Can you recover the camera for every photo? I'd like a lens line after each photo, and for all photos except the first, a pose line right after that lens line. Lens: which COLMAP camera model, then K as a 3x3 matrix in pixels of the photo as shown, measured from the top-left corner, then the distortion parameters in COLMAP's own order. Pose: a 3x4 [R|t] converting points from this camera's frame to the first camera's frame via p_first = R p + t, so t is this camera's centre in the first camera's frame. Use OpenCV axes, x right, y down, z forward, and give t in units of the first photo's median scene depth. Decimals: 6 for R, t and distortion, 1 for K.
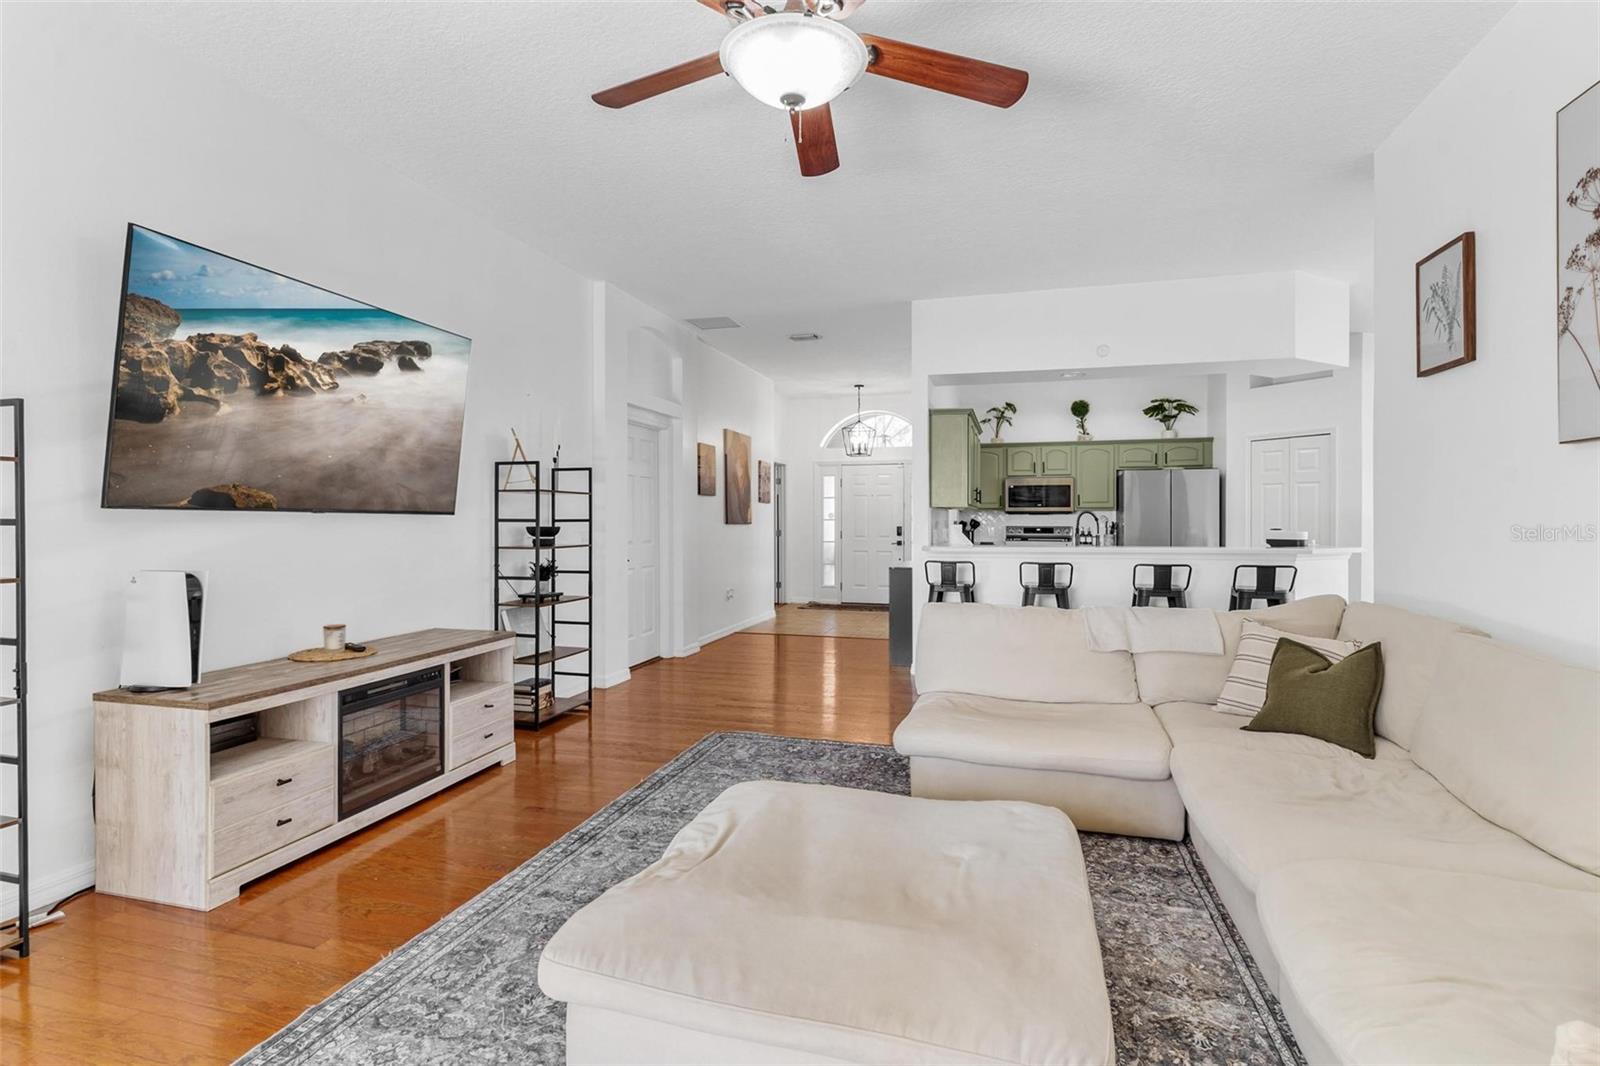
lens RADIAL K [[783.5, 0, 796.0], [0, 783.5, 525.9], [0, 0, 1]] dist [0.003999, -0.000947]
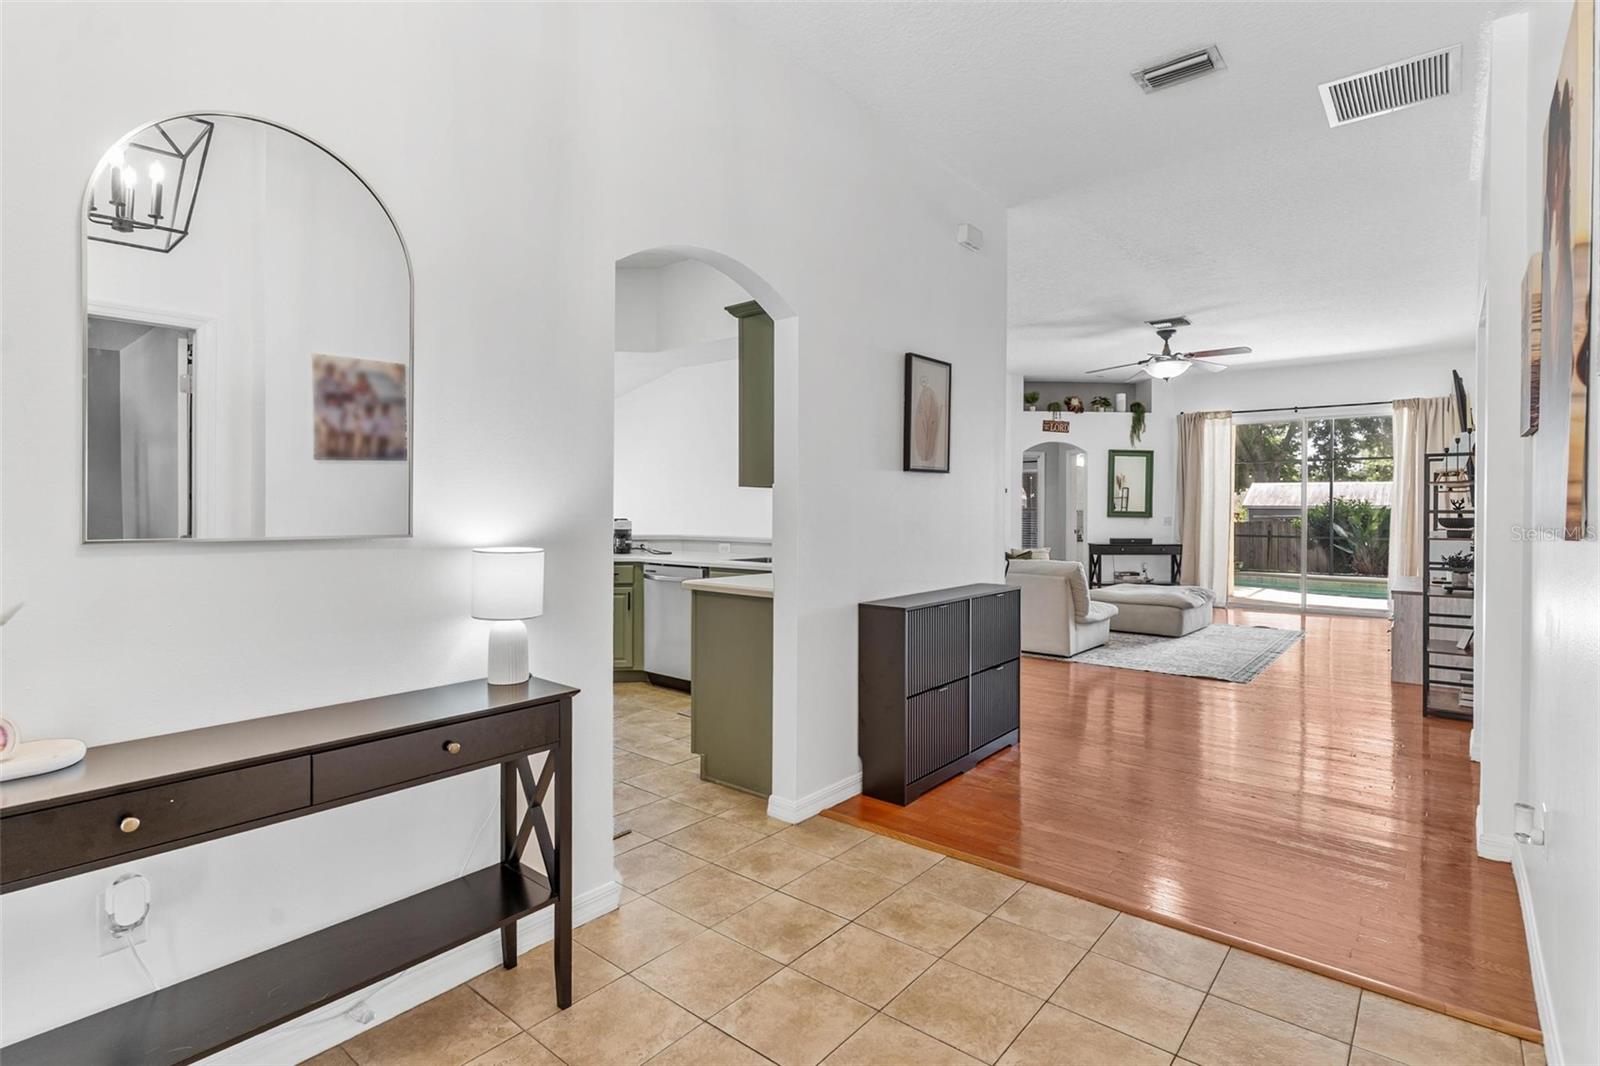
lens RADIAL K [[783.5, 0, 796.4], [0, 783.5, 519.7], [0, 0, 1]] dist [0.003999, -0.000947]
pose [[-0.913362, -0.006951, 0.407088, 0.039539], [0.001945, 0.999768, 0.021433, -0.023028], [-0.407143, 0.020367, -0.913137, 2.574137]]
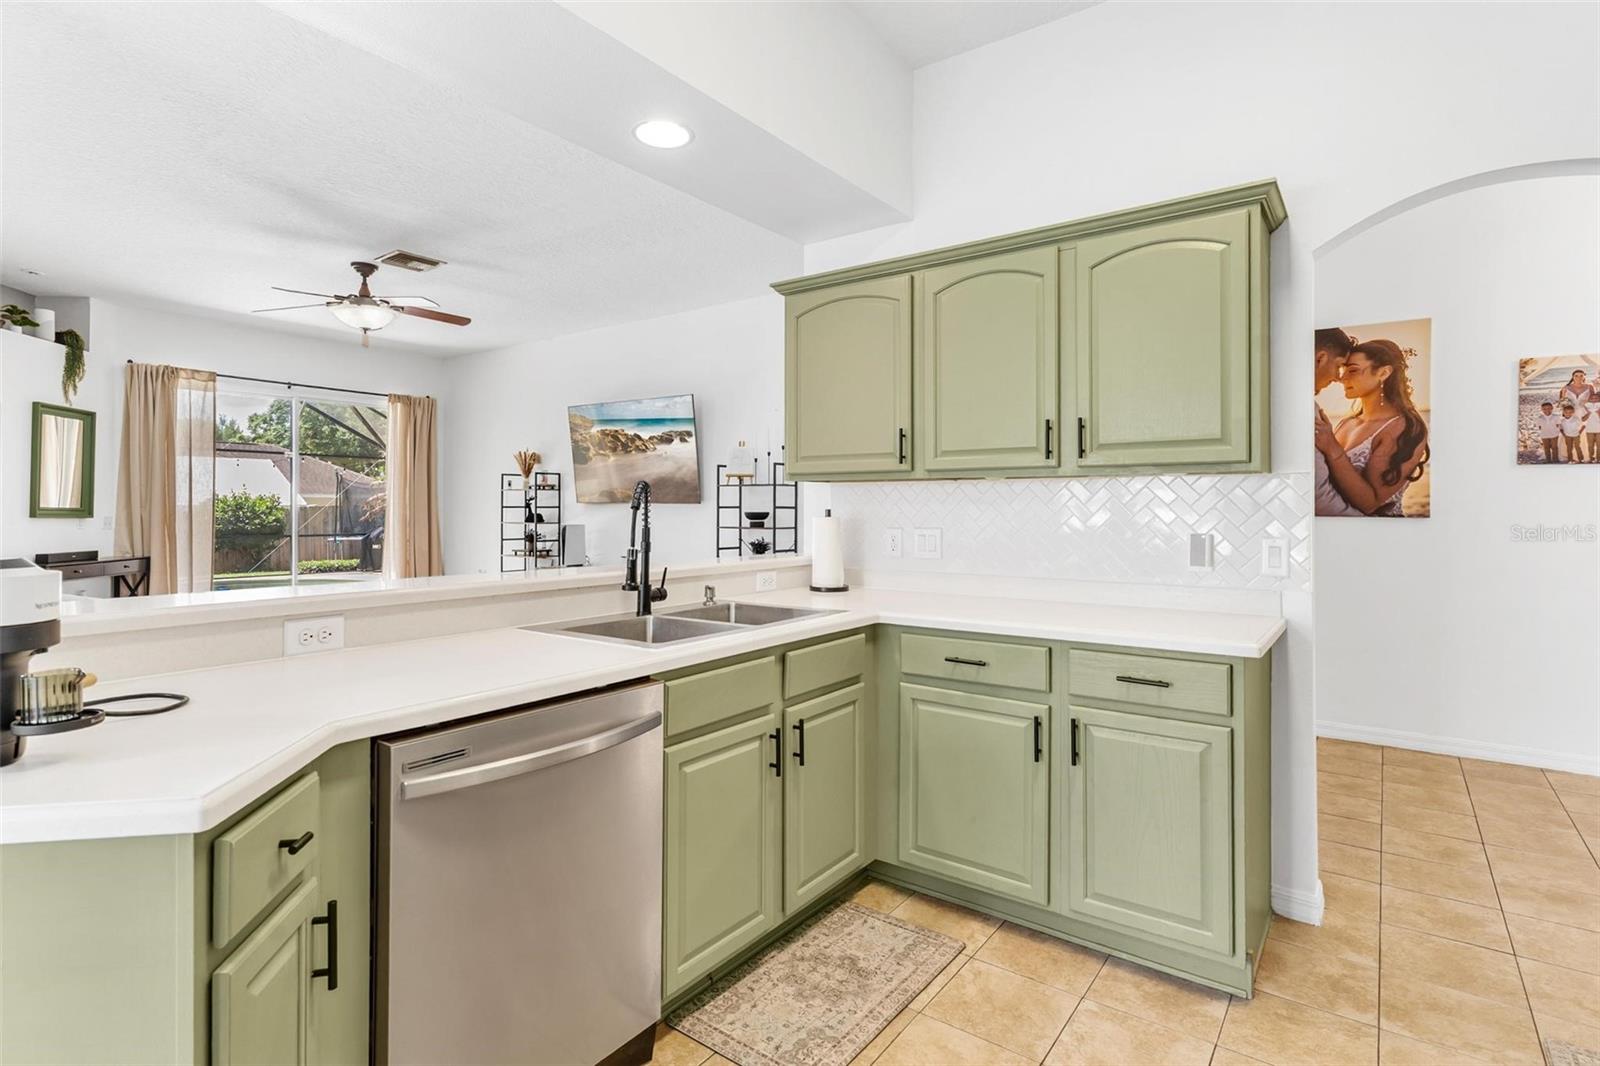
lens RADIAL K [[783.5, 0, 804.9], [0, 783.5, 510.6], [0, 0, 1]] dist [0.003999, -0.000947]
pose [[-0.344643, 0.000926, -0.938733, 1.007274], [-0.011046, 0.999926, 0.005042, -0.011057], [0.938669, 0.012107, -0.344608, 1.750959]]
